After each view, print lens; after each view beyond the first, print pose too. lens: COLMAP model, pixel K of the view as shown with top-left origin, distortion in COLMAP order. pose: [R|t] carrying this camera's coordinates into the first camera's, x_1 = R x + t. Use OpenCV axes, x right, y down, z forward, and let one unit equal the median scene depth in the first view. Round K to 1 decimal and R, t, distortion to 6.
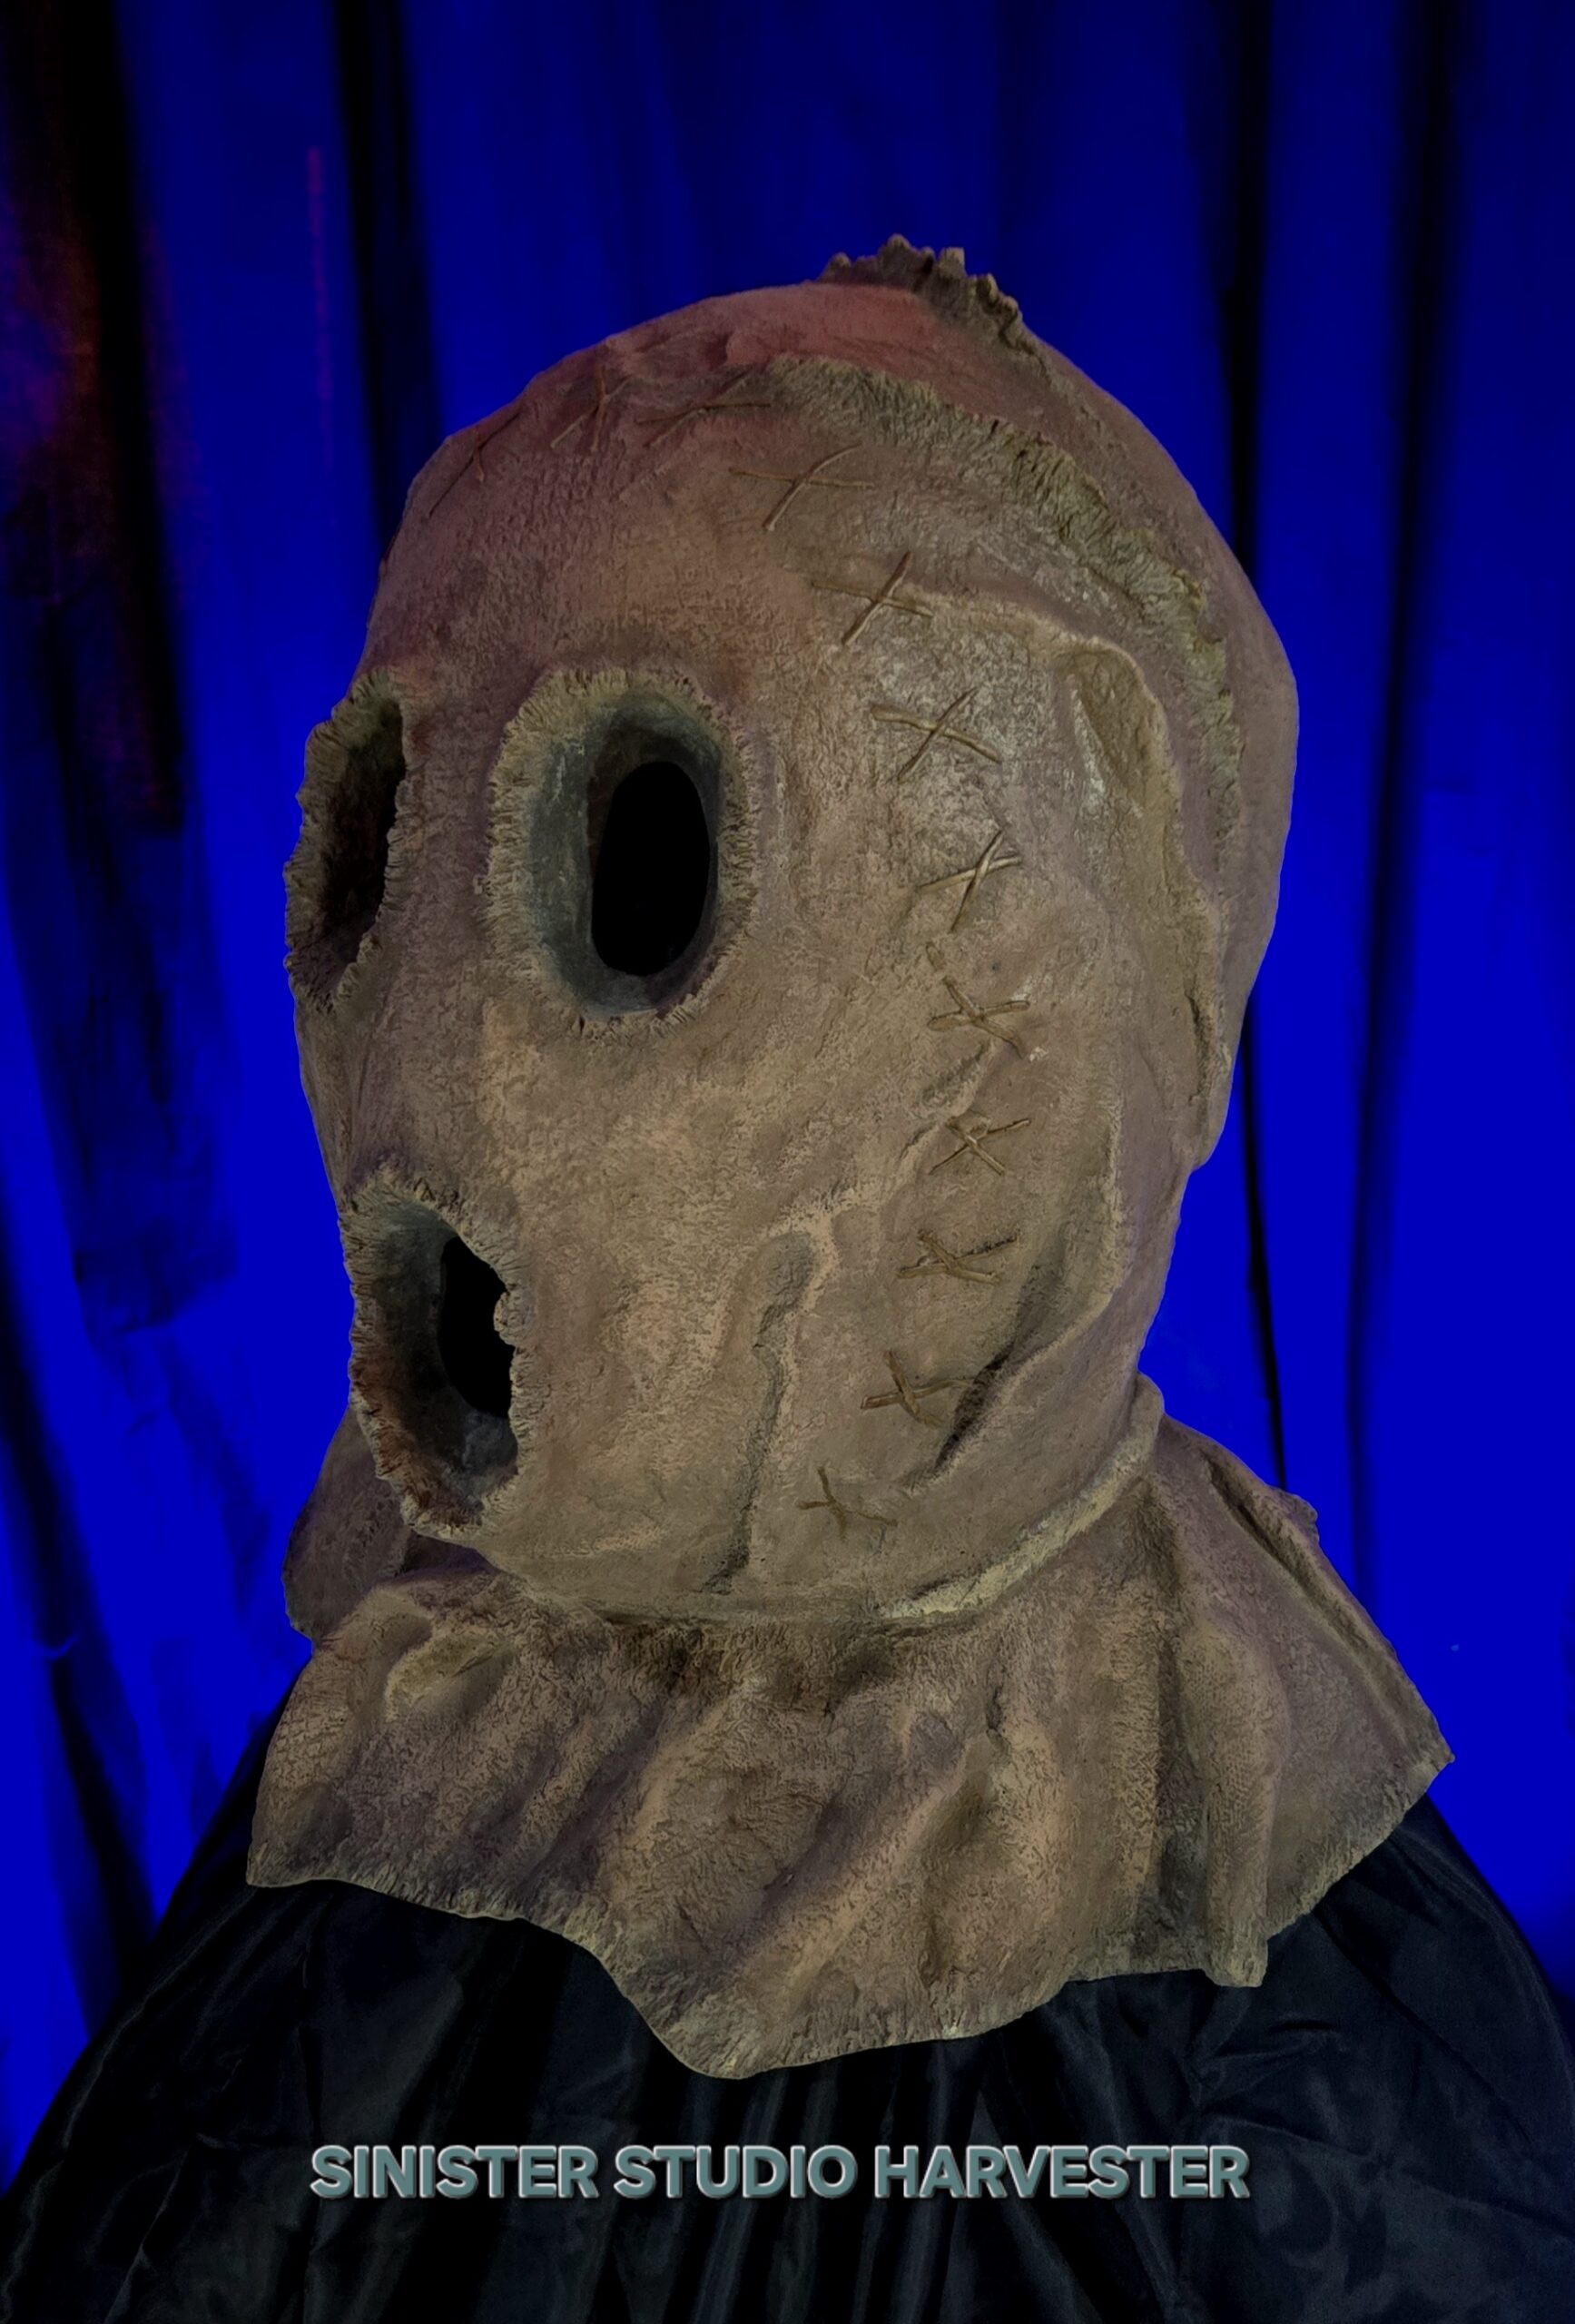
lens RADIAL K [[1606.1, 0, 787.4], [0, 1606.1, 1099.1], [0, 0, 1]] dist [0.000610, 0.003263]
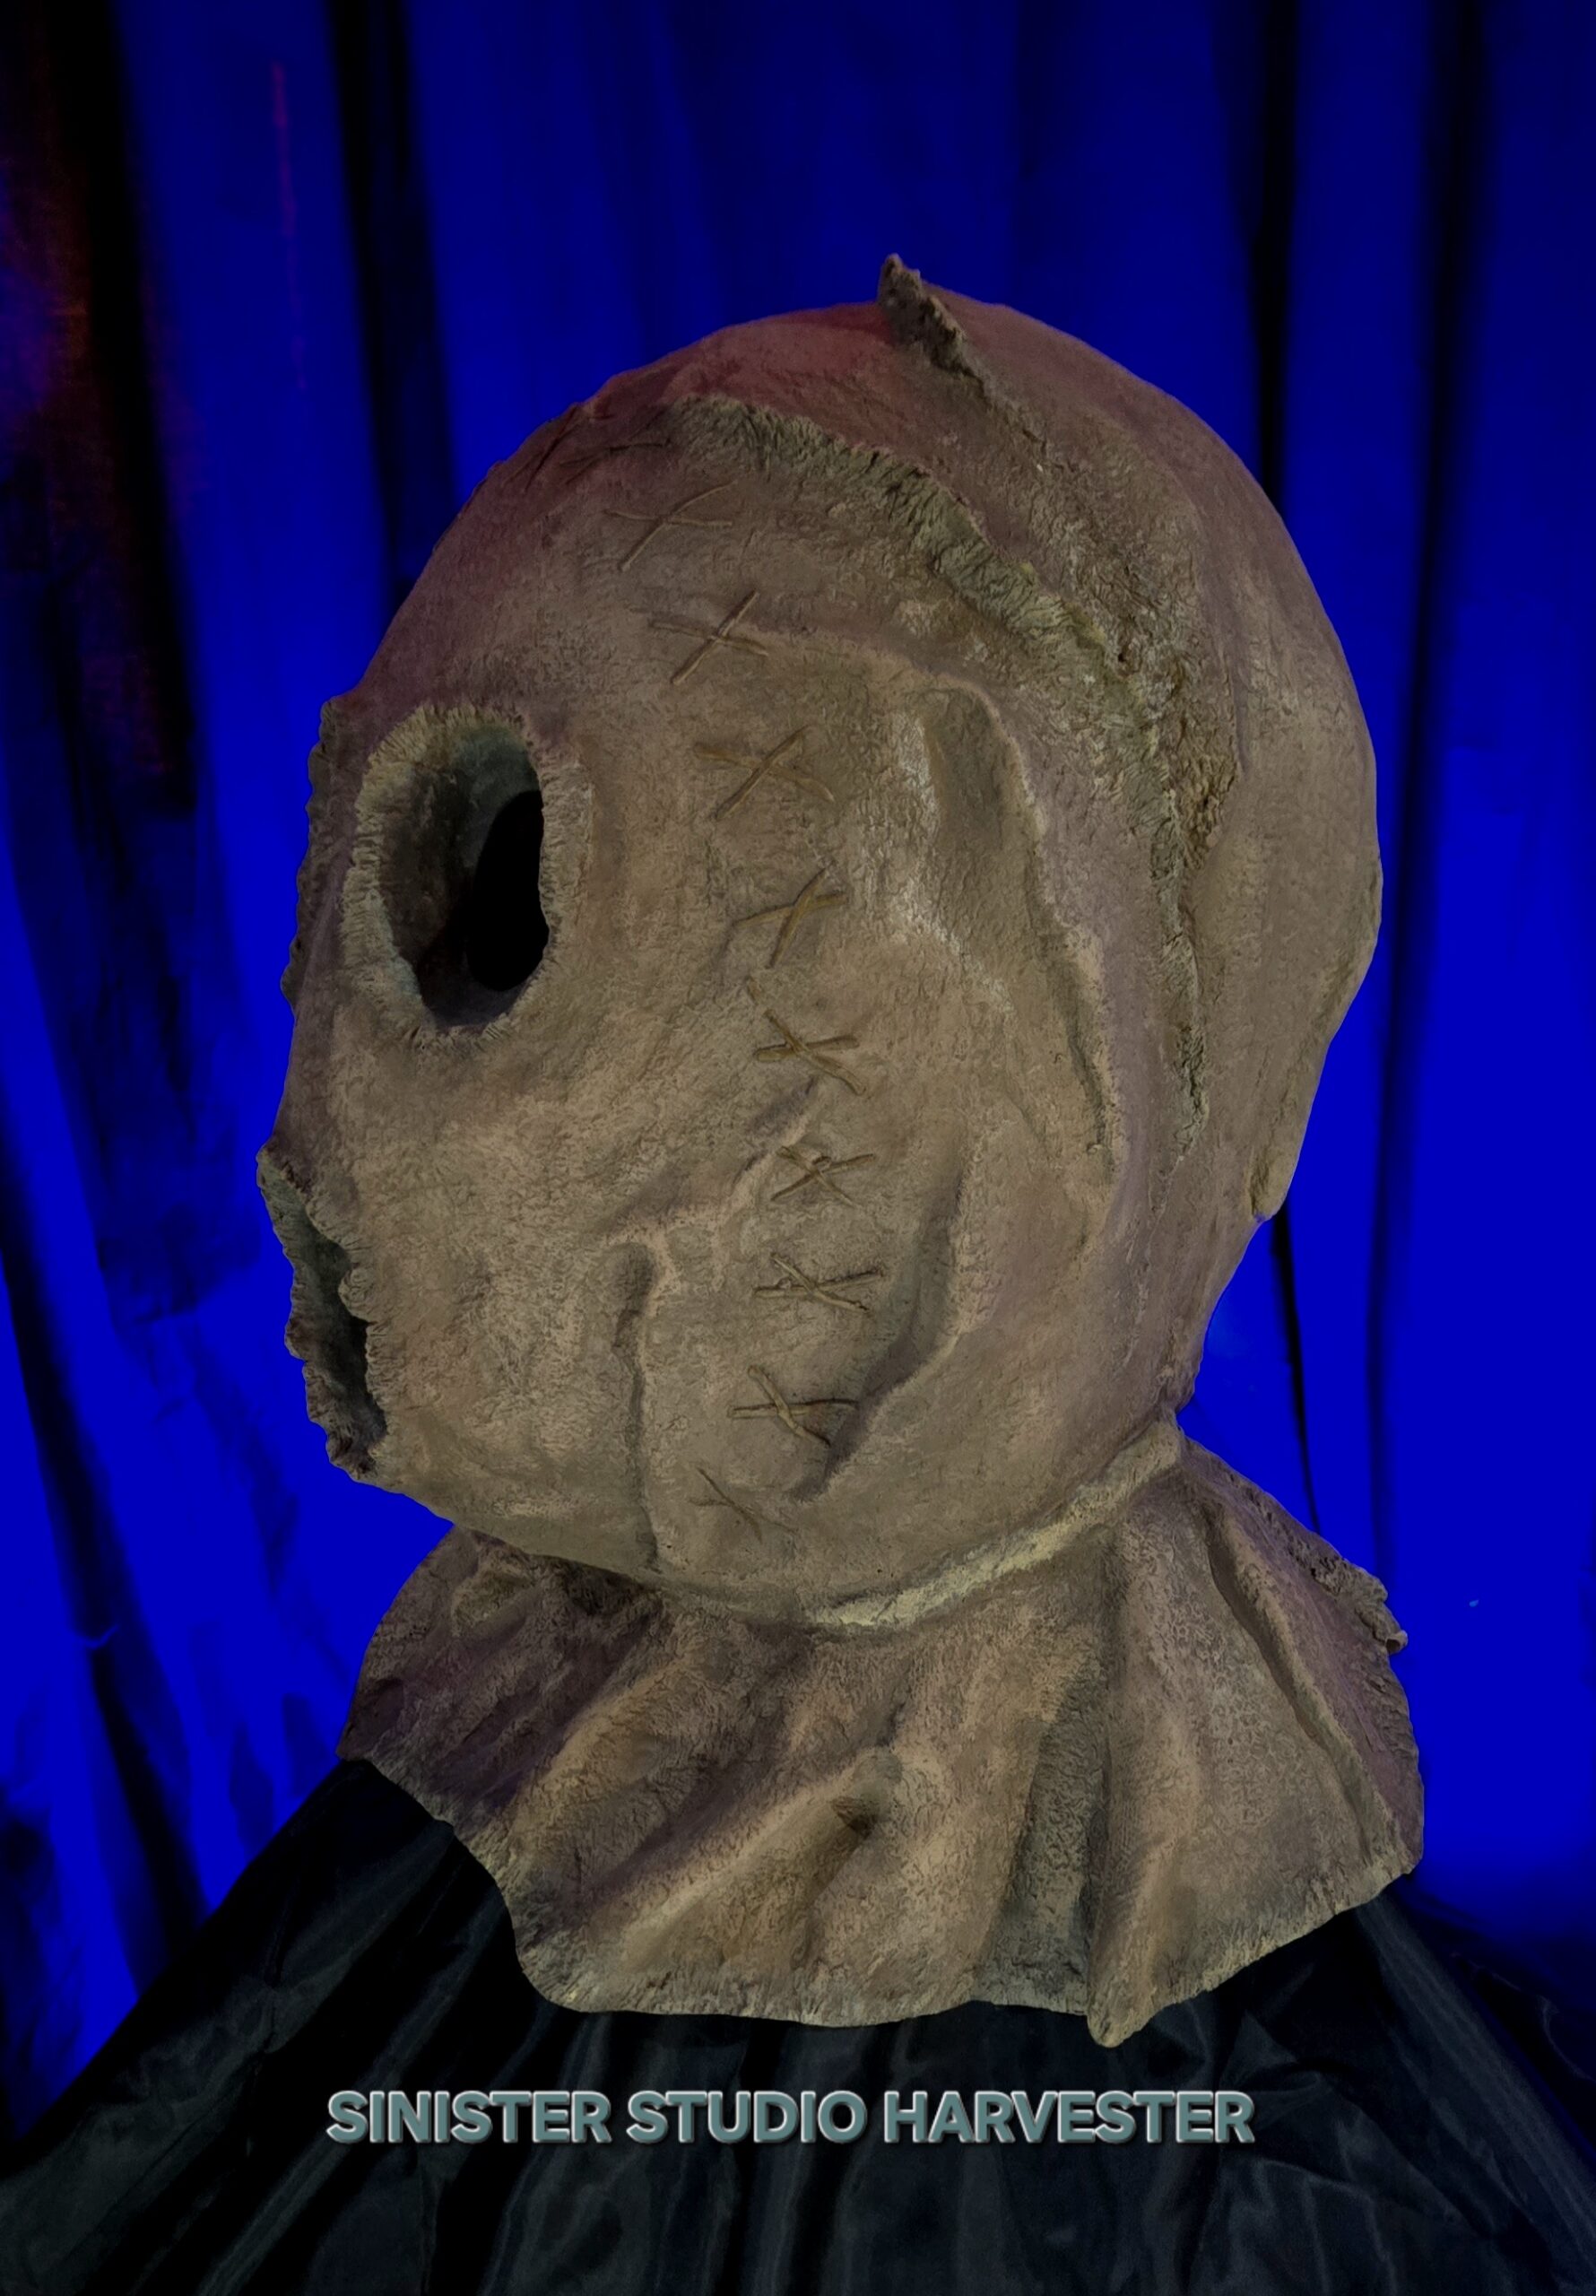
lens RADIAL K [[1579.1, 0, 798.0], [0, 1579.1, 1148.0], [0, 0, 1]] dist [-0.005053, -0.001994]
pose [[0.957151, 0.087882, -0.275934, 0.391240], [-0.076220, 0.995696, 0.052729, -0.042530], [0.279380, -0.029437, 0.959729, 0.038161]]
